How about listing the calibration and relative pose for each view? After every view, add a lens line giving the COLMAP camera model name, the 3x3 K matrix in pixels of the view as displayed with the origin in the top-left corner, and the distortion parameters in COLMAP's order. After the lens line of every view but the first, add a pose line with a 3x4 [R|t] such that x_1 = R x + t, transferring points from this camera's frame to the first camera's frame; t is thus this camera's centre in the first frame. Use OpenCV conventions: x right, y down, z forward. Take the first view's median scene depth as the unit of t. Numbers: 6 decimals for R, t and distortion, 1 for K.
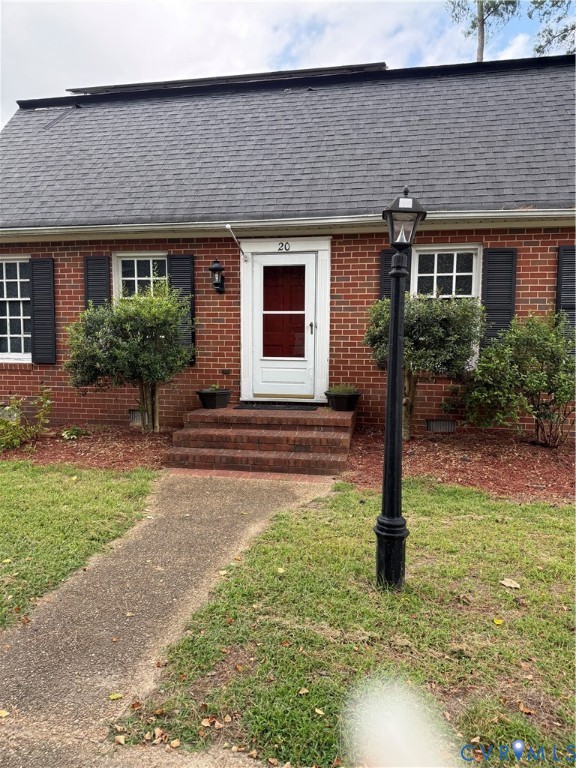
lens RADIAL K [[541.7, 0, 288.1], [0, 541.7, 387.0], [0, 0, 1]] dist [0.051791, -0.063921]
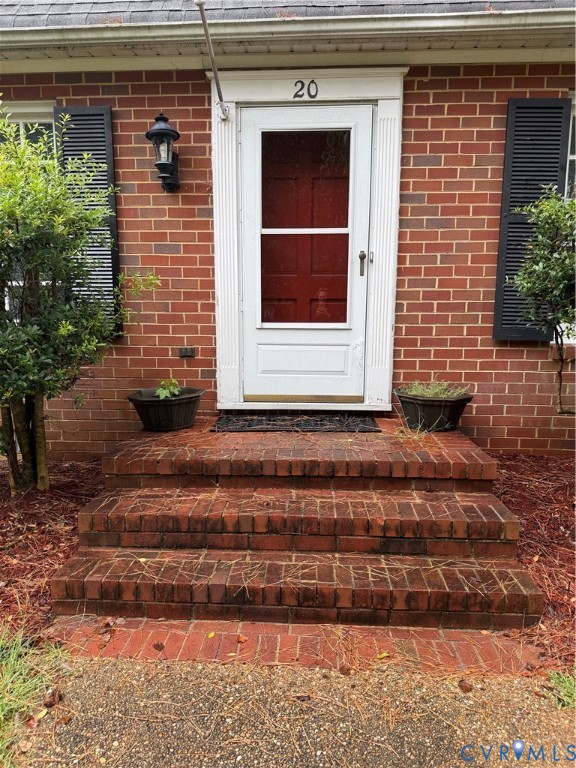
lens RADIAL K [[541.7, 0, 274.0], [0, 541.7, 387.4], [0, 0, 1]] dist [0.051791, -0.063921]
pose [[0.992212, -0.023021, 0.122415, -0.099567], [0.014791, 0.997595, 0.067714, -0.029748], [-0.123680, -0.065376, 0.990166, 0.506918]]
